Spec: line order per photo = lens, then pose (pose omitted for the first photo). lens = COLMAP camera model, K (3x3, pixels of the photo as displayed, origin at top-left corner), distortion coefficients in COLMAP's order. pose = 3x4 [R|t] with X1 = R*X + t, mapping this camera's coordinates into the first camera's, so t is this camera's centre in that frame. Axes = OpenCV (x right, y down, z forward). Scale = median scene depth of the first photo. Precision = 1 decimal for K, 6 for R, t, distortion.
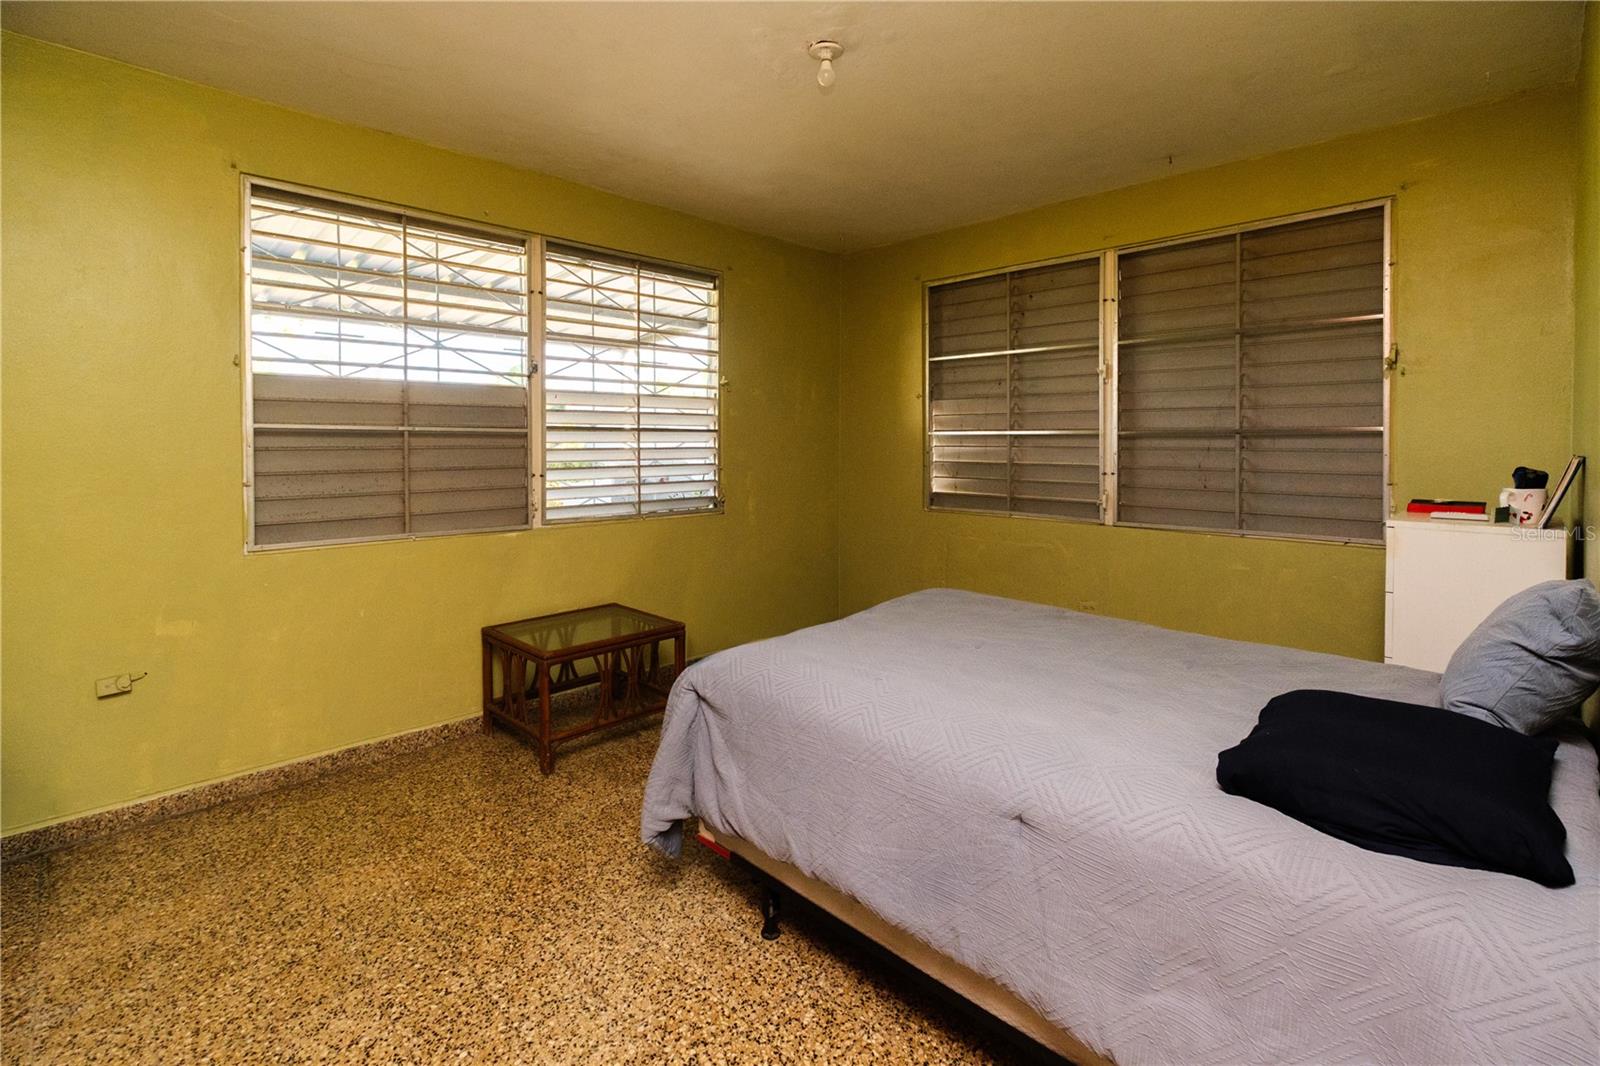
lens RADIAL K [[734.6, 0, 793.9], [0, 734.6, 503.8], [0, 0, 1]] dist [0.000461, -0.000206]
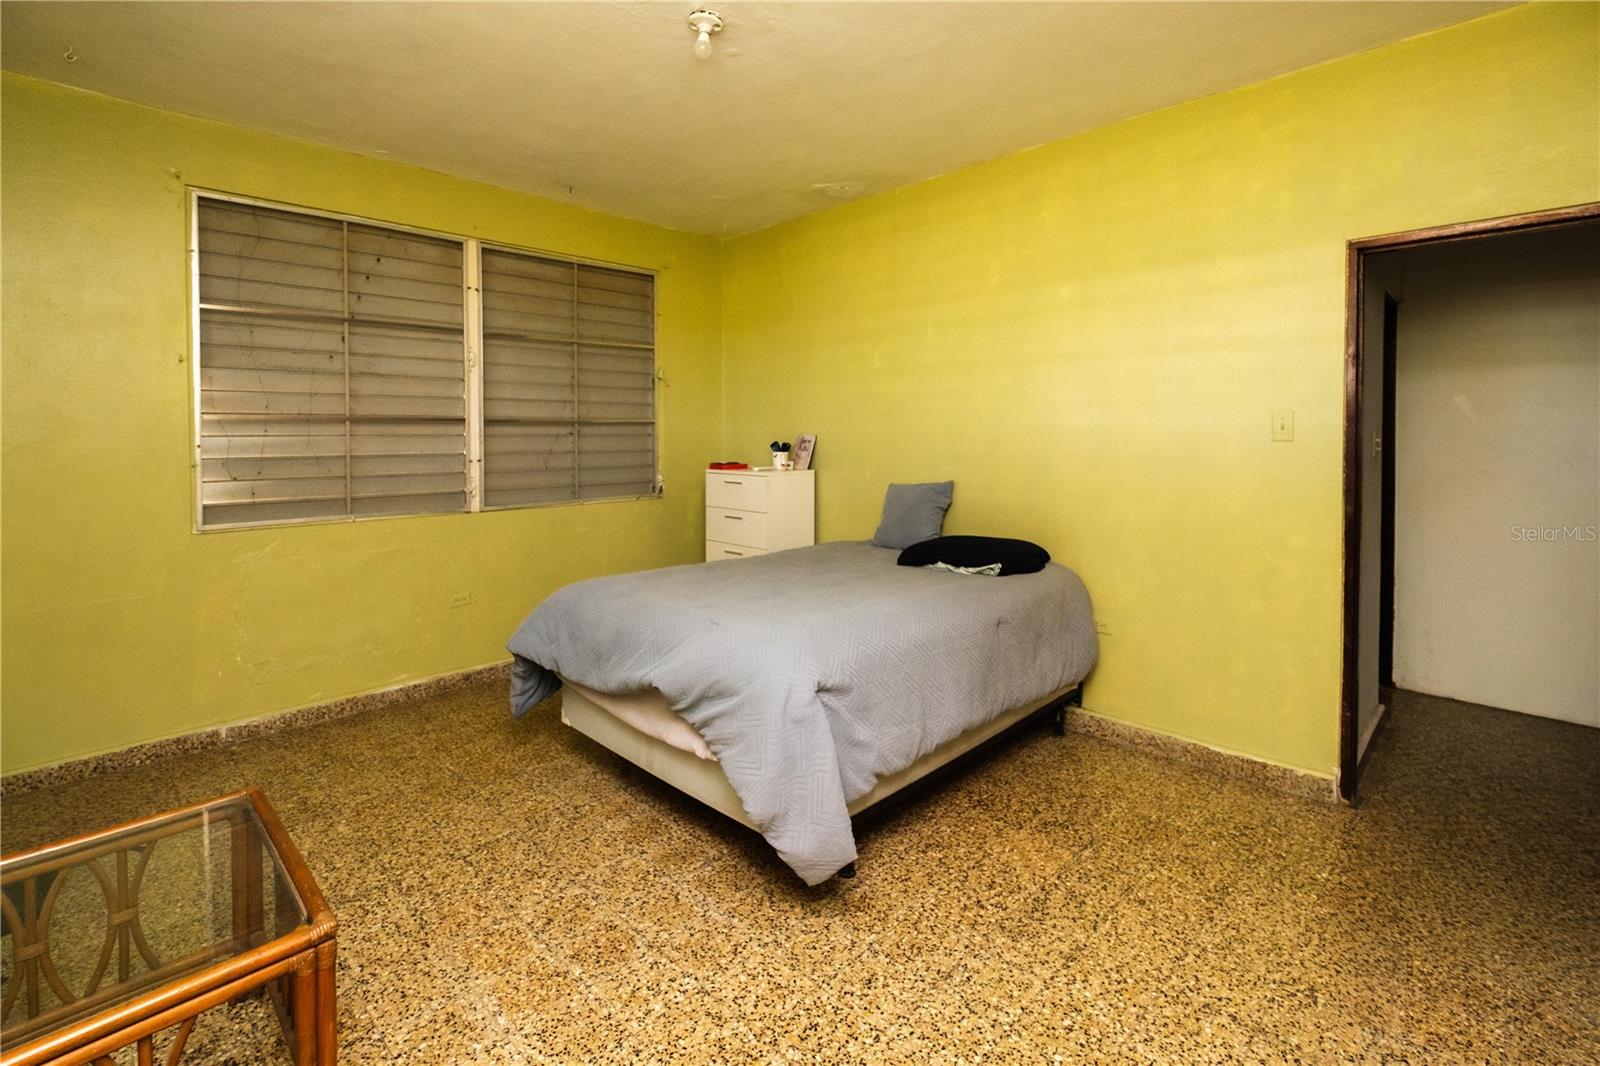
lens RADIAL K [[734.6, 0, 793.9], [0, 734.6, 503.8], [0, 0, 1]] dist [0.000461, -0.000206]
pose [[-0.008814, -0.102141, 0.994731, -0.832733], [0.084760, 0.991113, 0.102520, -0.068382], [-0.996362, 0.085217, -0.000078, 0.797620]]
